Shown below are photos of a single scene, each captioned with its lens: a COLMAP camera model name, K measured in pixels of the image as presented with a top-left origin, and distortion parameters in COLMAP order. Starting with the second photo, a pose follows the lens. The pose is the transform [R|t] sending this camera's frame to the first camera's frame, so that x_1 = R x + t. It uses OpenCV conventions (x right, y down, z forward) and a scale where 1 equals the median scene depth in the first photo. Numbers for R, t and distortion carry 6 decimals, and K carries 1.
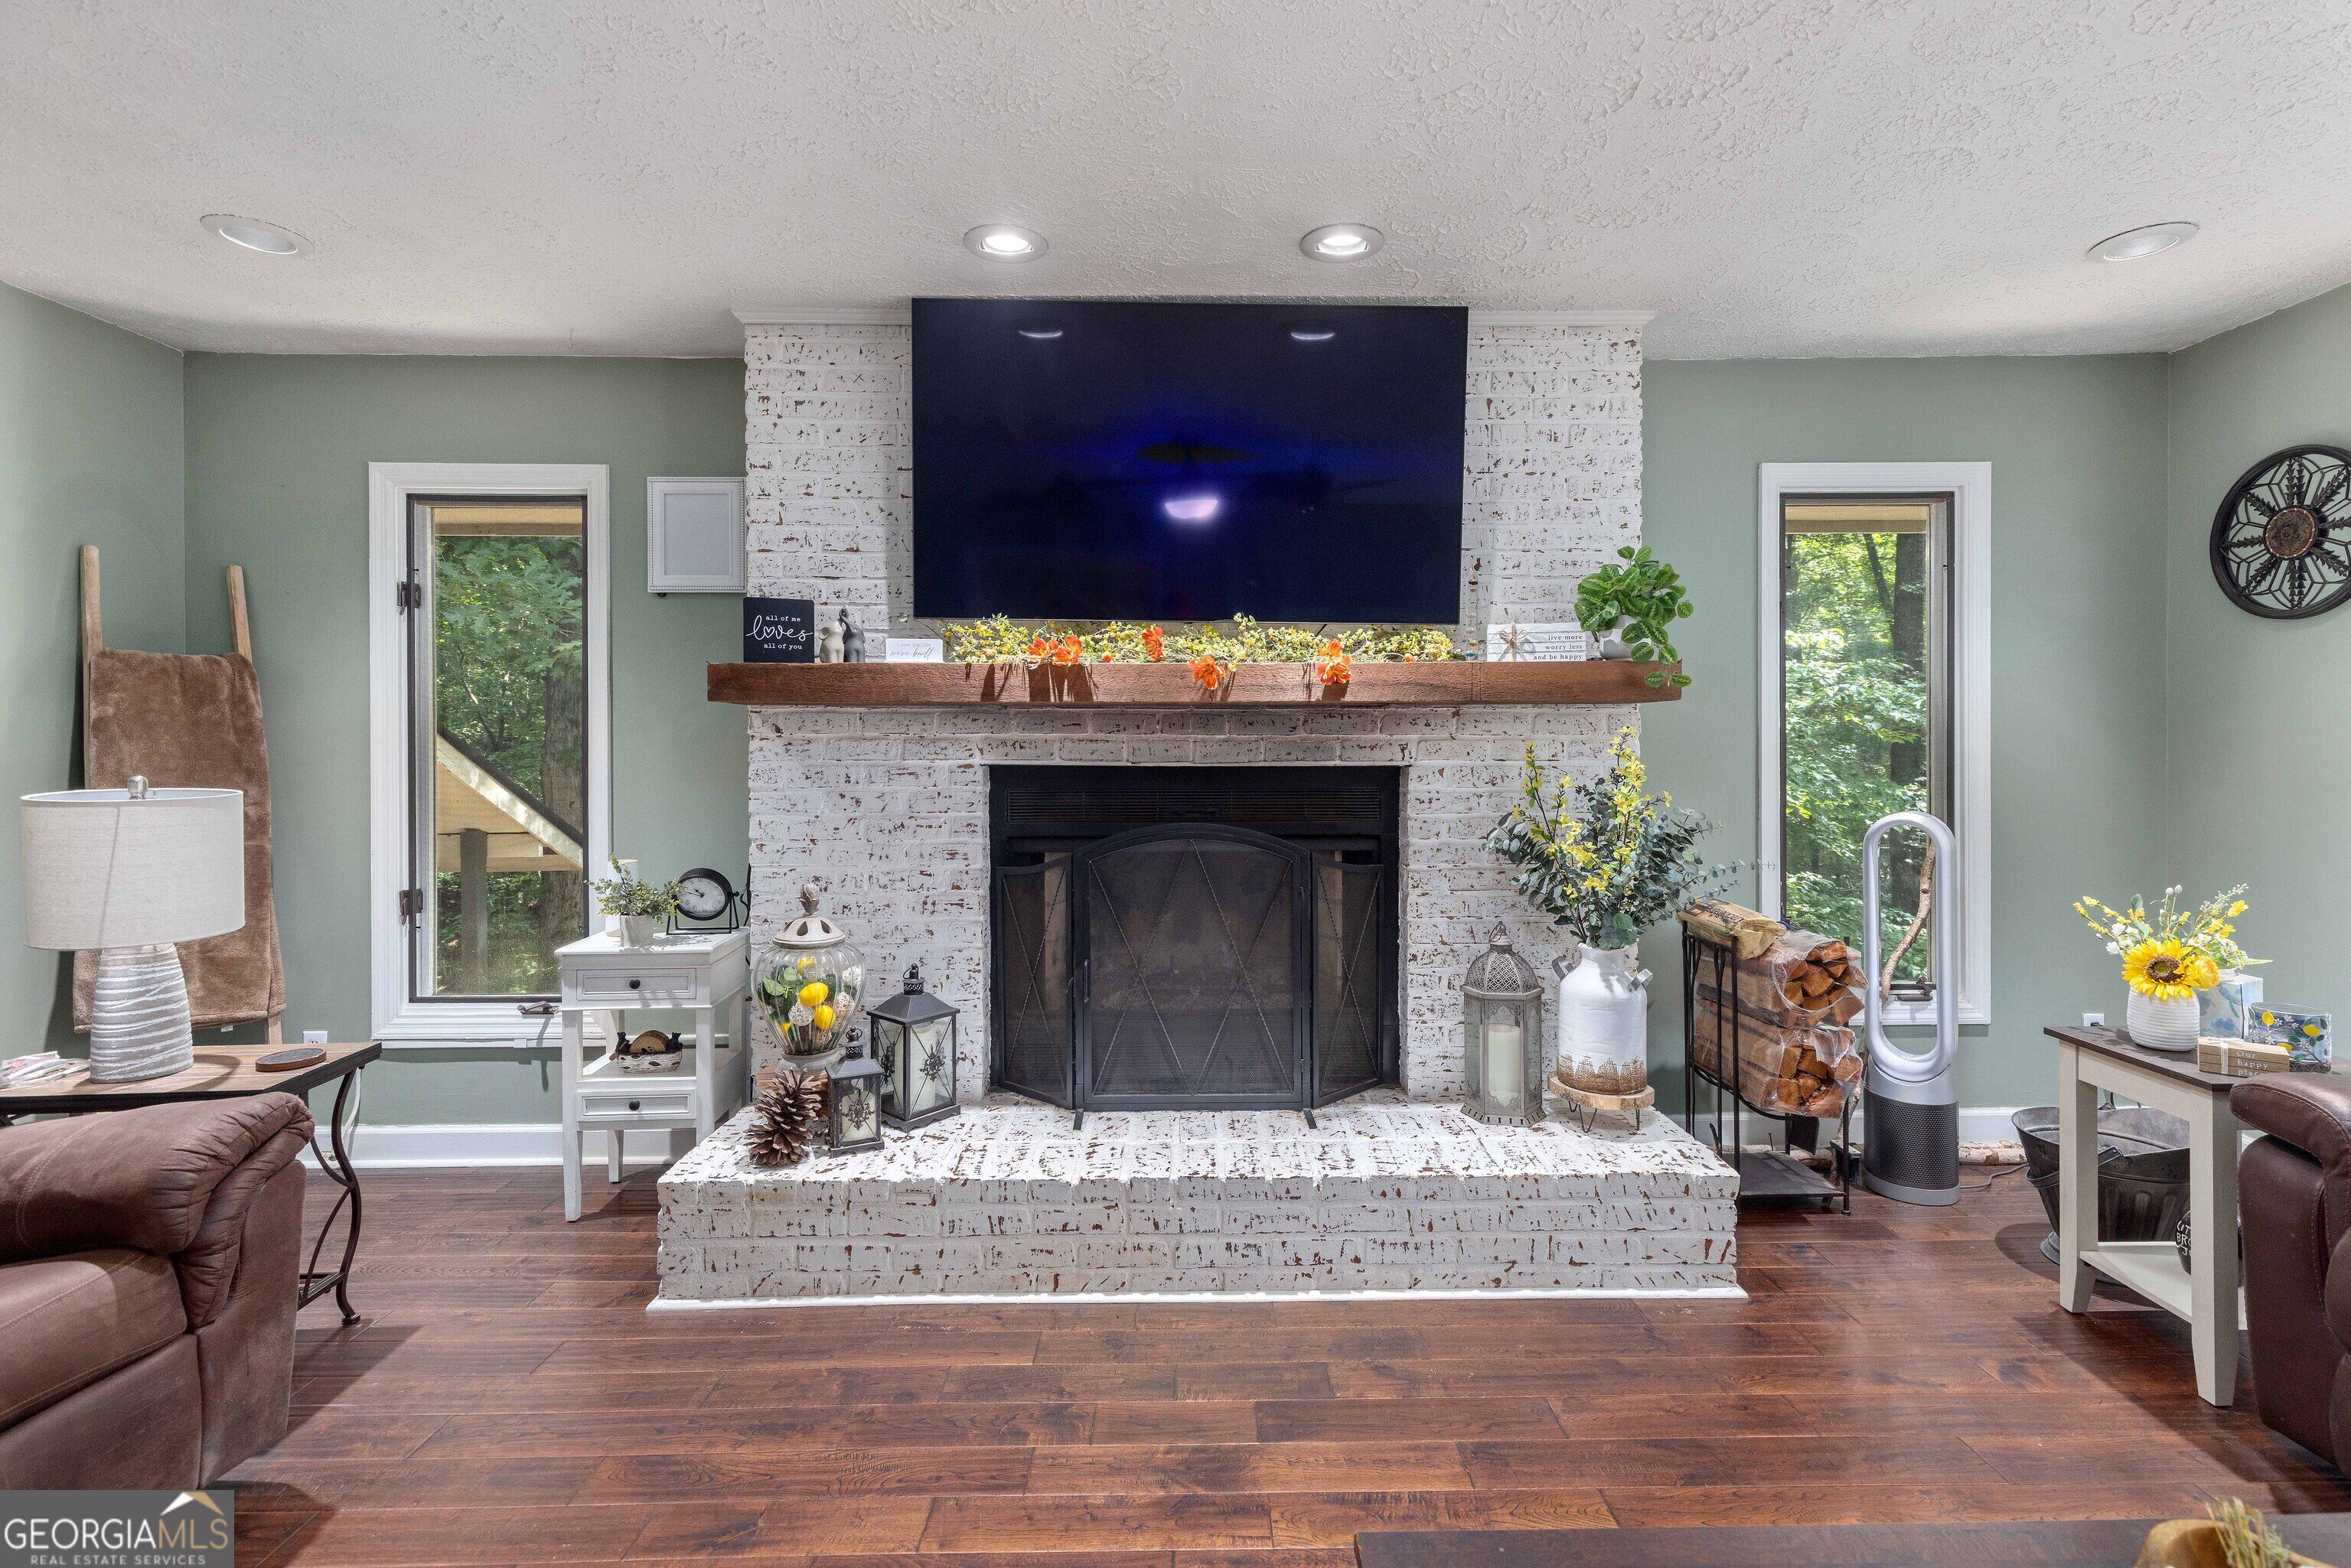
lens RADIAL K [[1061.6, 0, 1206.0], [0, 1061.6, 753.4], [0, 0, 1]] dist [0.006450, -0.000746]
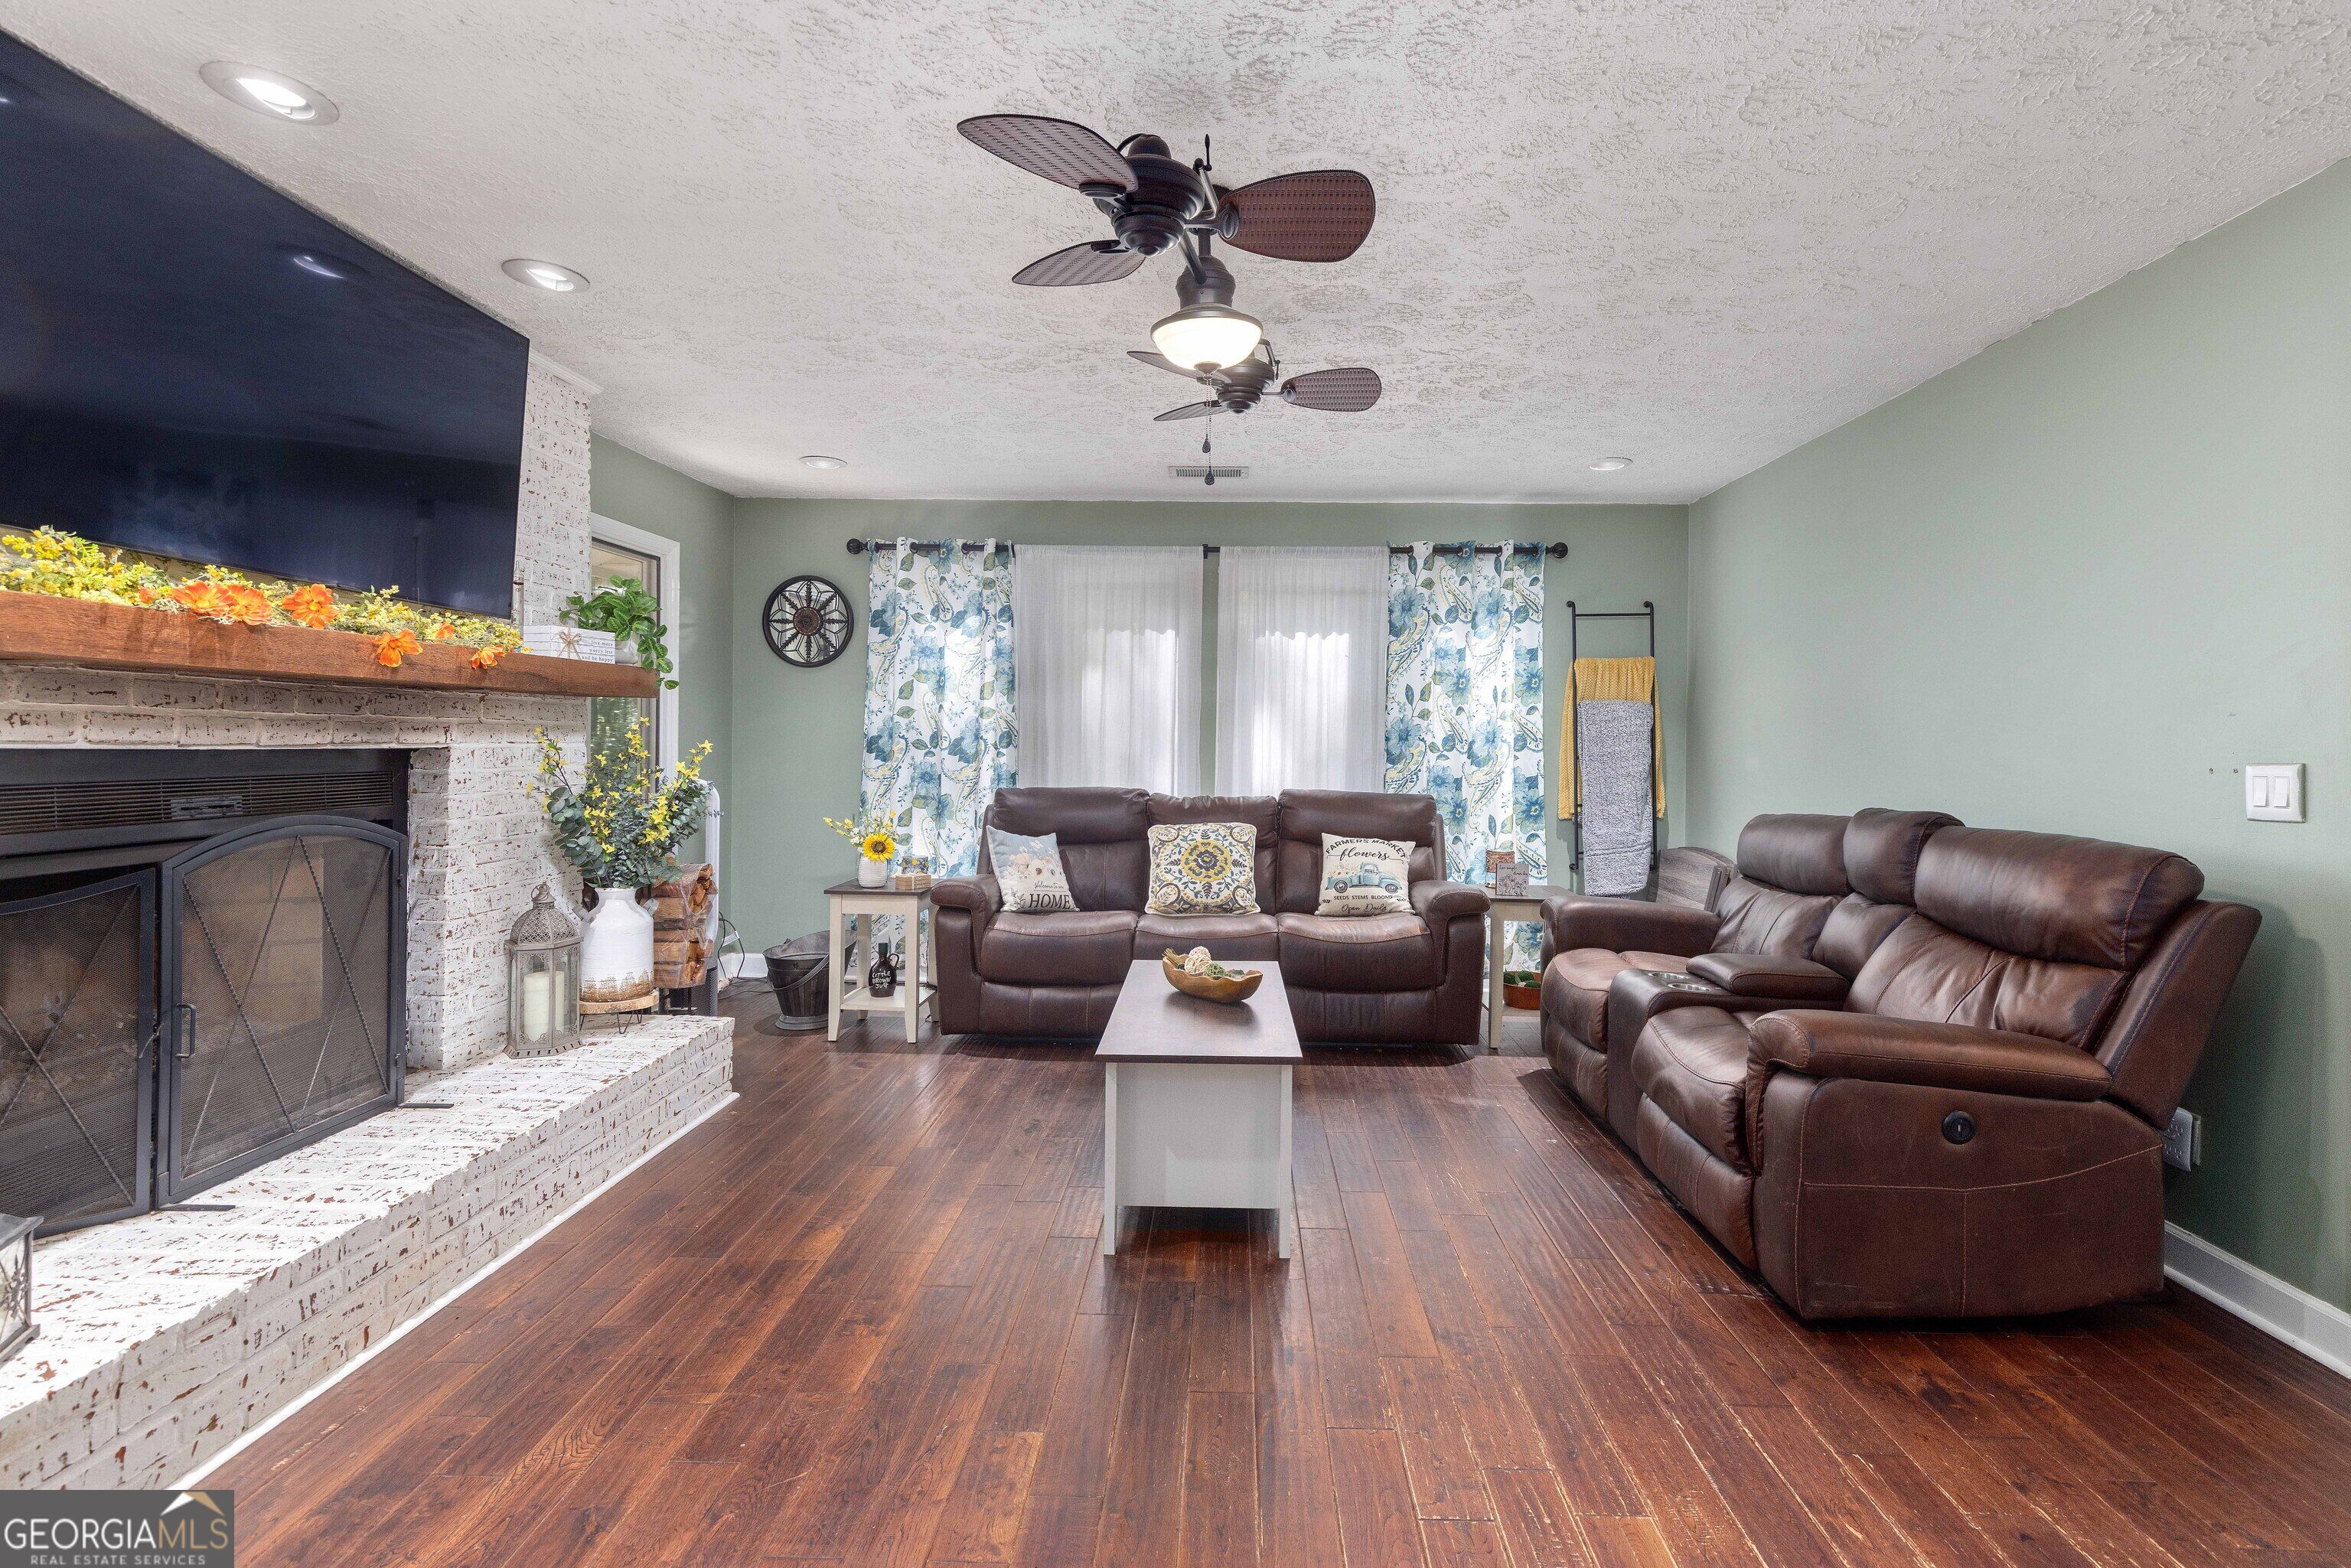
lens RADIAL K [[1055.3, 0, 1199.9], [0, 1055.3, 744.9], [0, 0, 1]] dist [0.003907, -0.000229]
pose [[0.051883, -0.000946, 0.998653, -0.836305], [-0.005316, 0.999985, 0.001224, 0.003861], [-0.998639, -0.005373, 0.051877, 0.231964]]
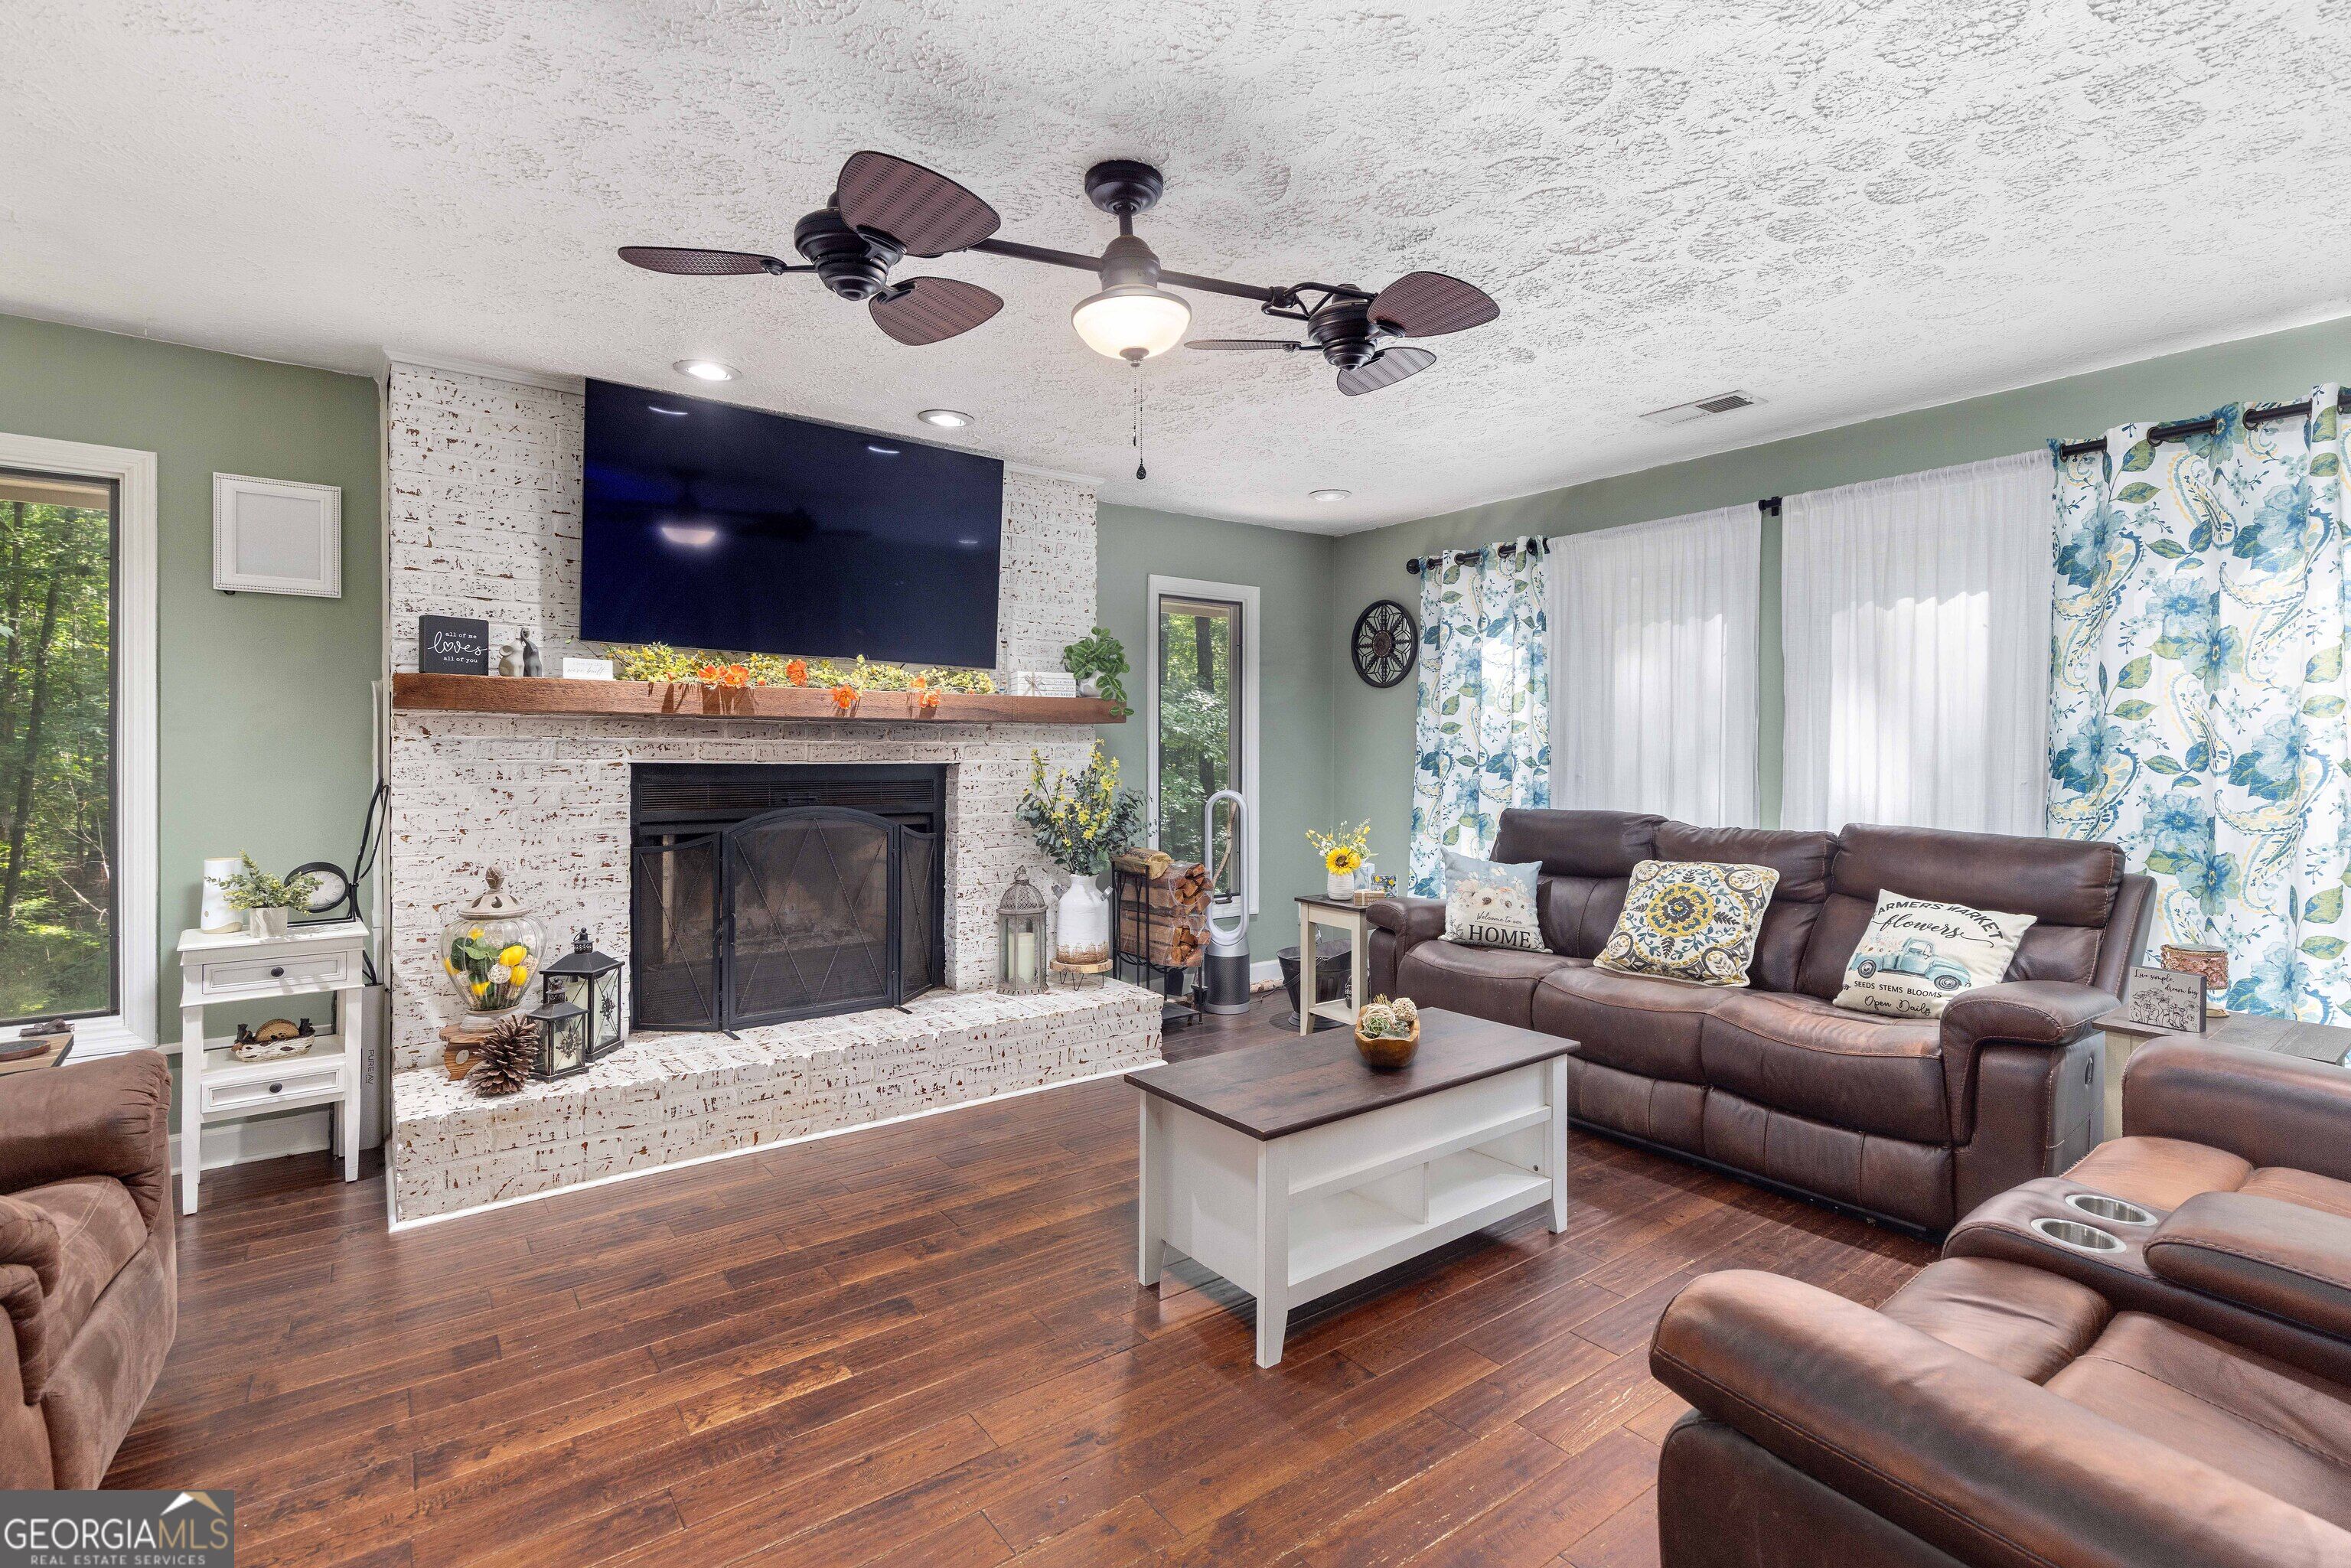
lens RADIAL K [[1061.6, 0, 1206.0], [0, 1061.6, 753.4], [0, 0, 1]] dist [0.006450, -0.000746]
pose [[0.802352, 0.004132, 0.596837, -0.426170], [-0.002422, 0.999990, -0.003668, 0.002515], [-0.596847, 0.001498, 0.802354, -0.388728]]
